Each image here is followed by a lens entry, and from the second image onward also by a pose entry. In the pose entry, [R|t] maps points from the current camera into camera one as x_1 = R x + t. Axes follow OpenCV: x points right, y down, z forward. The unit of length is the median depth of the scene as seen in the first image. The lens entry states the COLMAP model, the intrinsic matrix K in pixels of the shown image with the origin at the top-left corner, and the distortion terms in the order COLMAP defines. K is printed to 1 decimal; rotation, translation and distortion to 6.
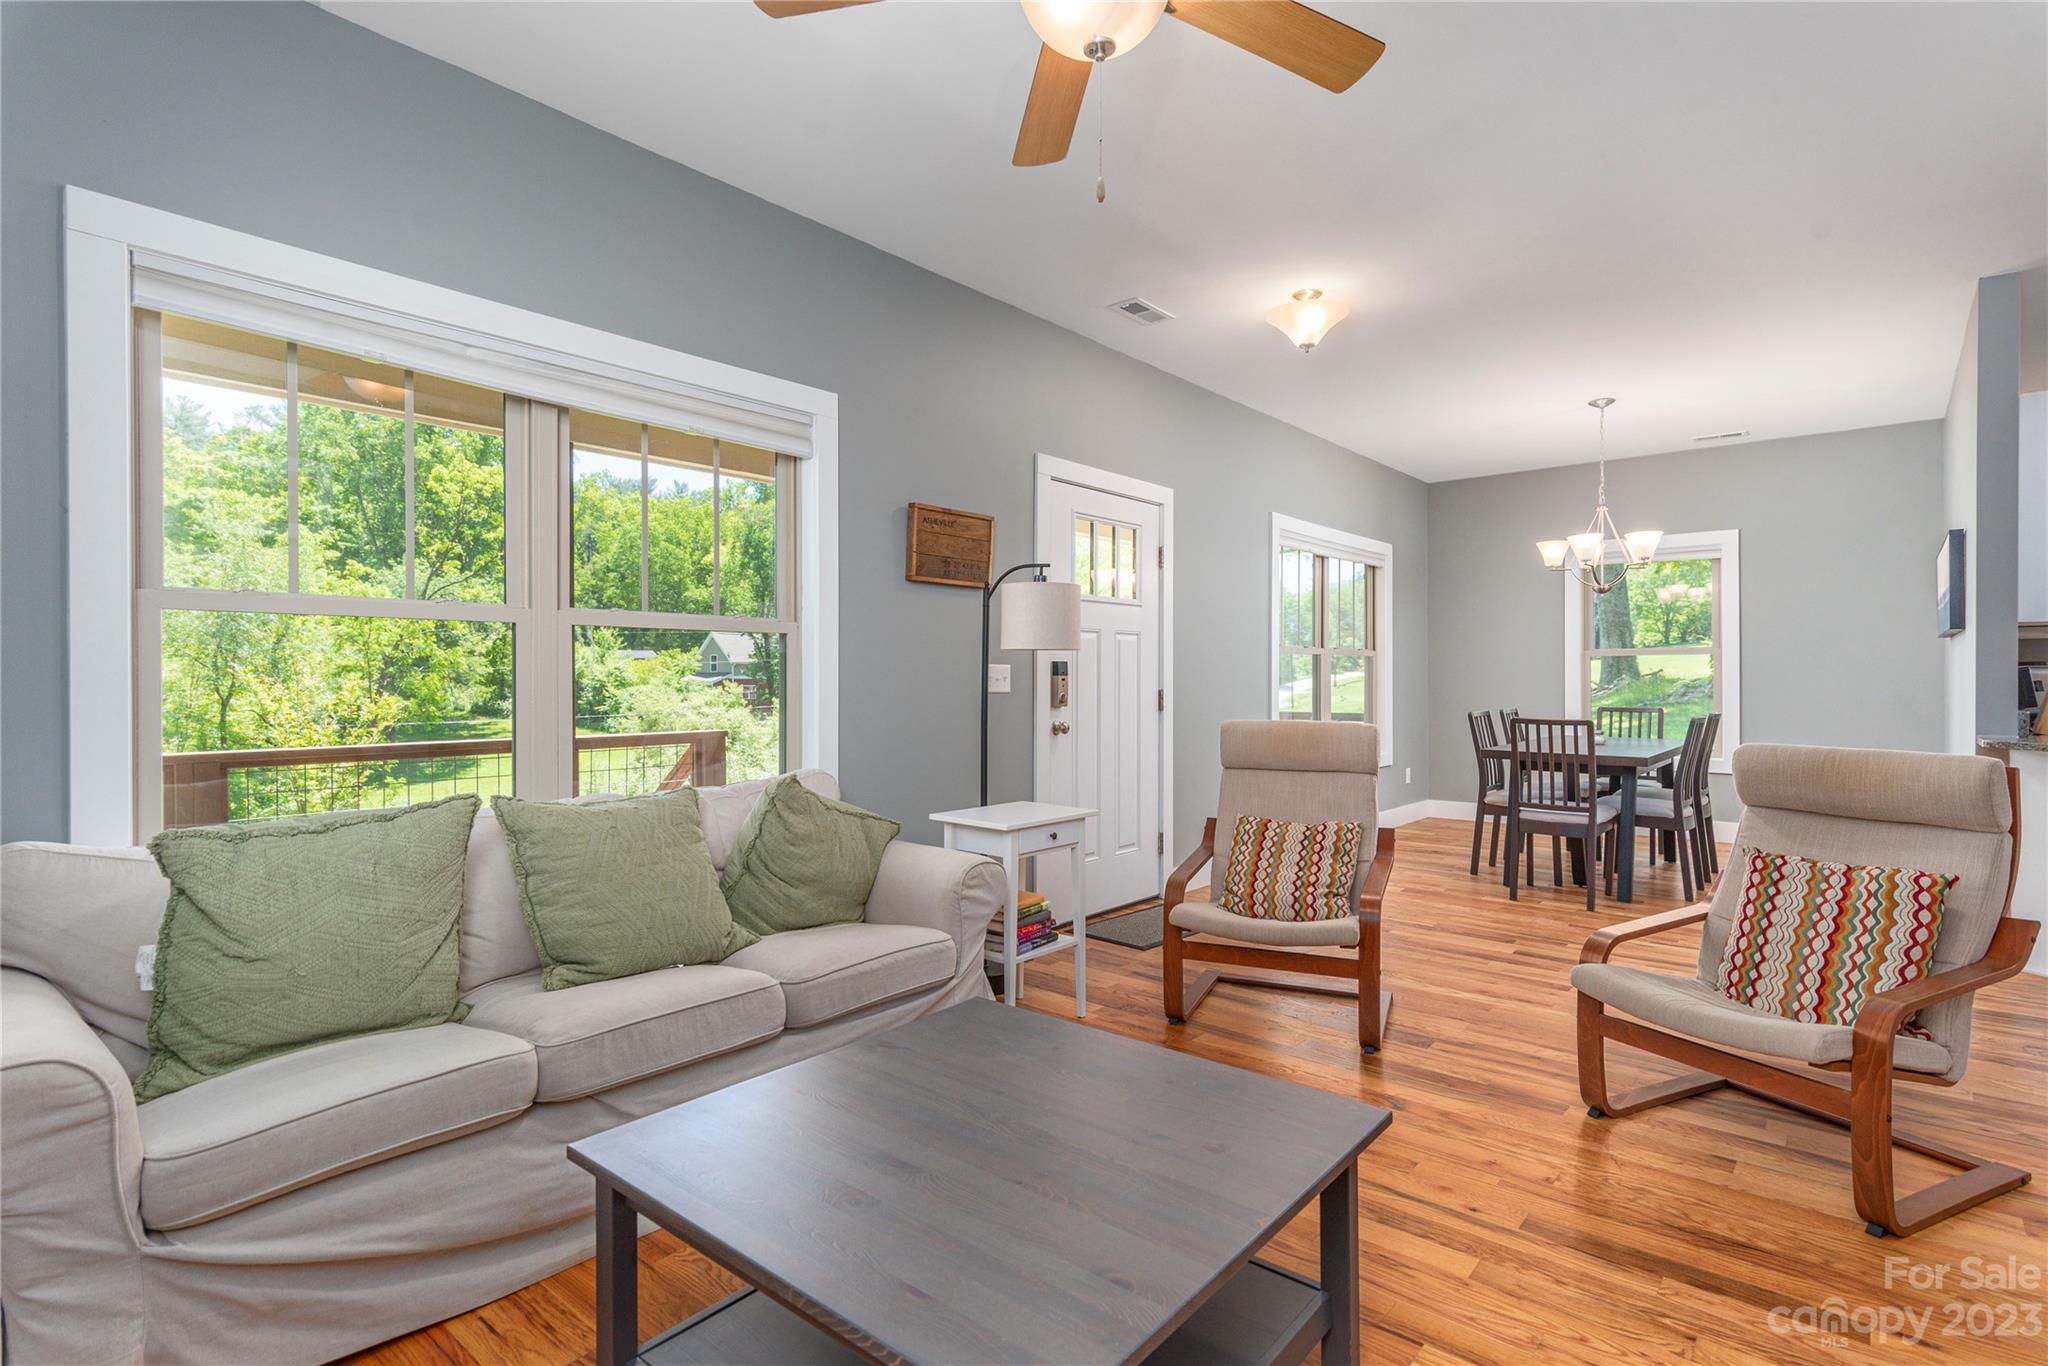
lens RADIAL K [[1010.2, 0, 1010.3], [0, 1010.2, 678.0], [0, 0, 1]] dist [0.008711, 0.000343]
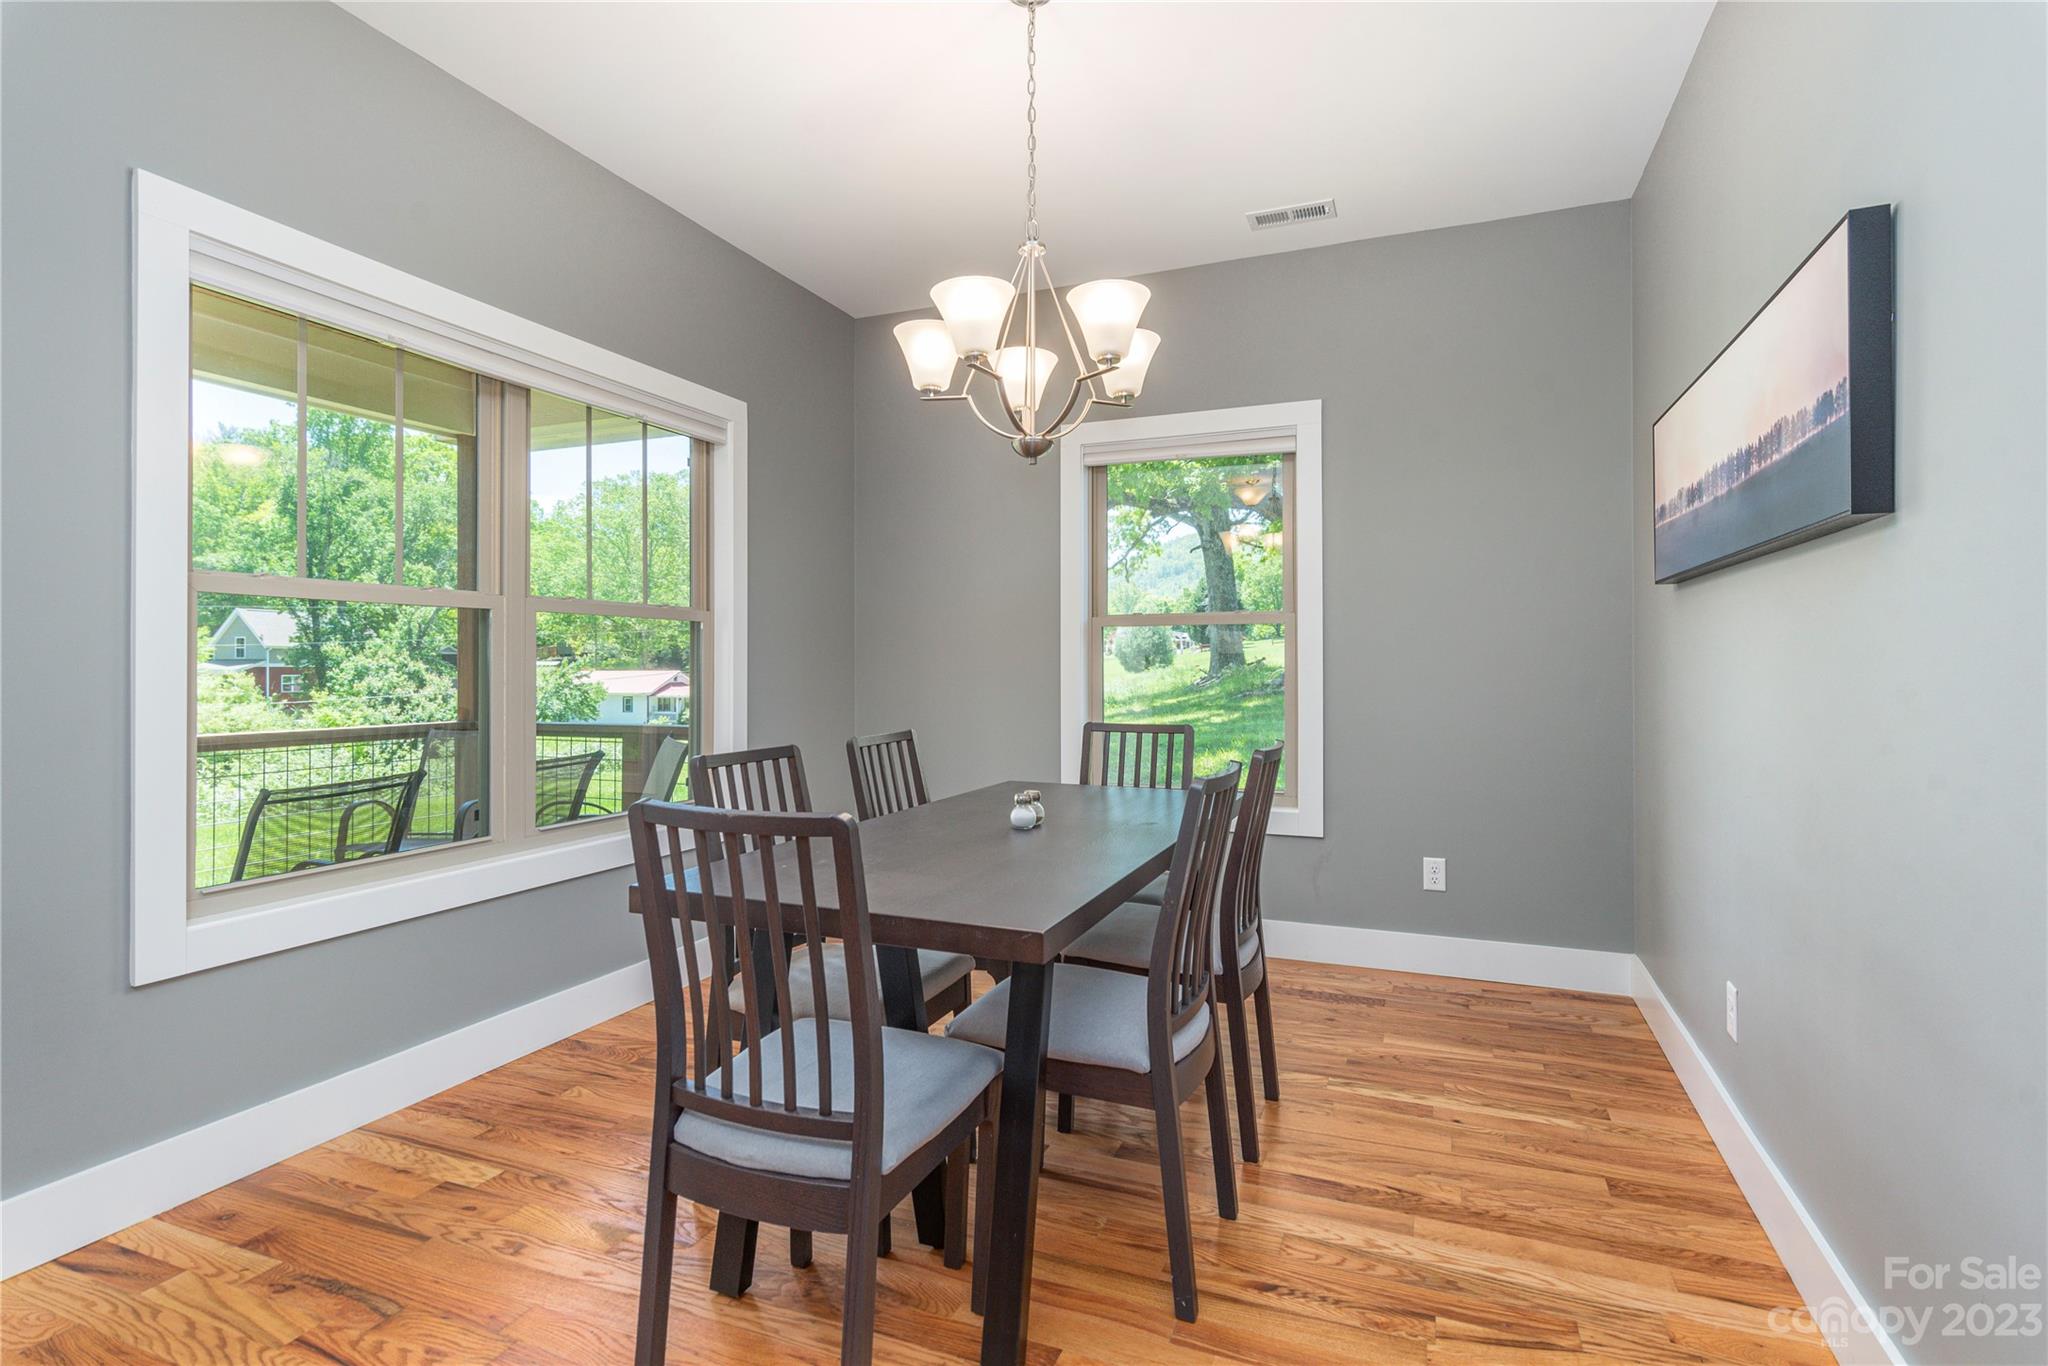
lens RADIAL K [[1014.3, 0, 1016.4], [0, 1014.3, 665.4], [0, 0, 1]] dist [-0.002089, -0.000080]
pose [[0.949461, 0.000538, 0.313884, 0.345796], [-0.000282, 1.000000, -0.000862, 0.000197], [-0.313884, 0.000730, 0.949461, 0.471895]]
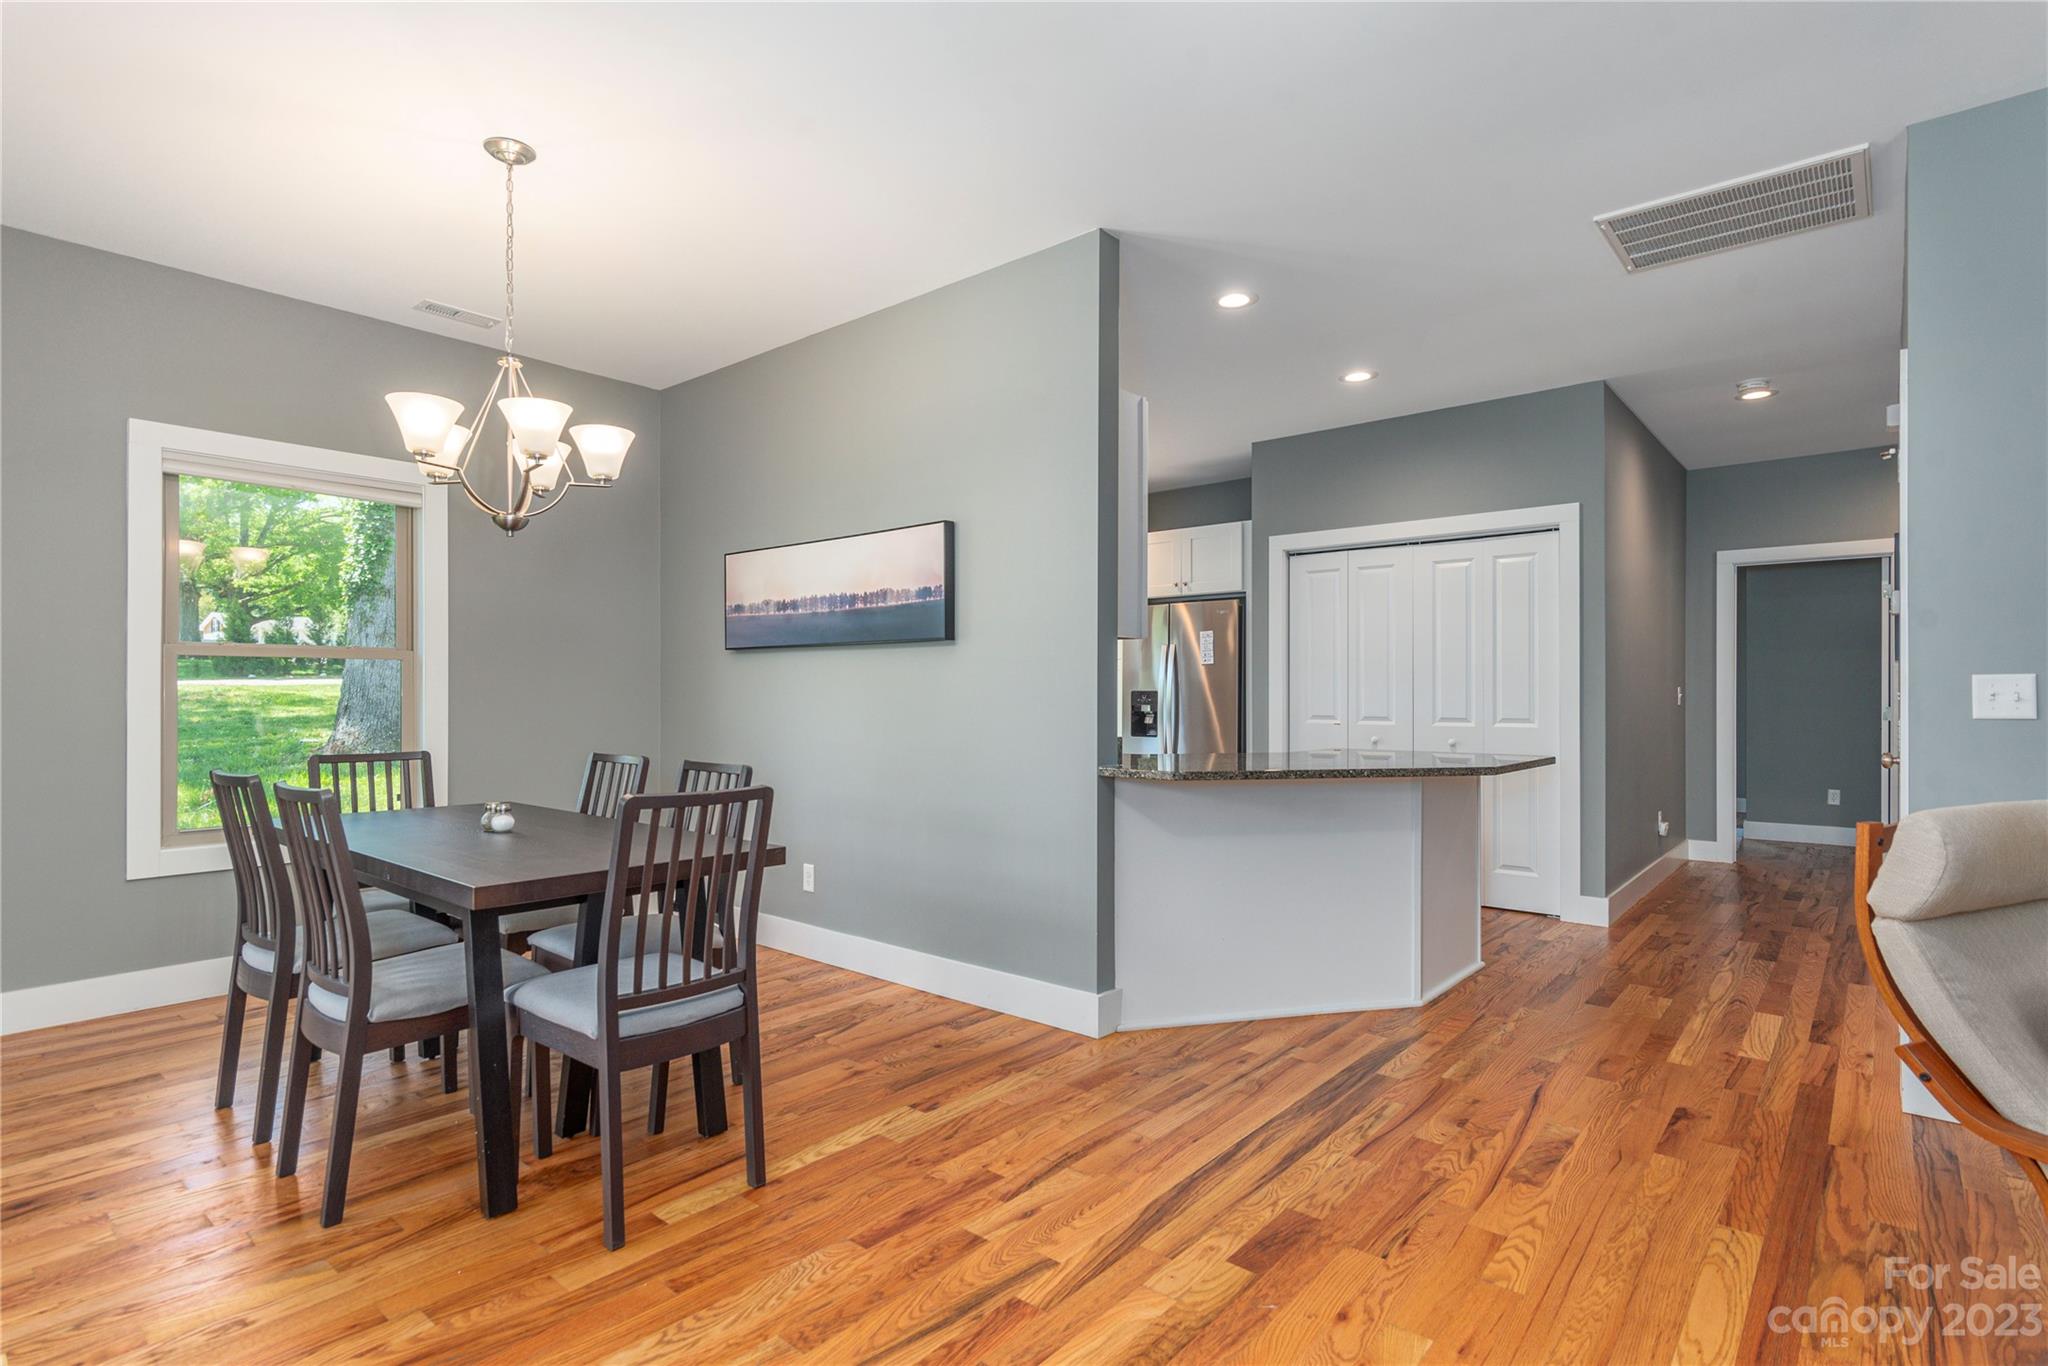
lens RADIAL K [[1010.2, 0, 1010.3], [0, 1010.2, 678.0], [0, 0, 1]] dist [0.008711, 0.000343]
pose [[-0.002408, 0.023472, 0.999722, 0.066745], [-0.002980, 0.999720, -0.023480, 0.001532], [-0.999993, -0.003036, -0.002337, 0.574782]]
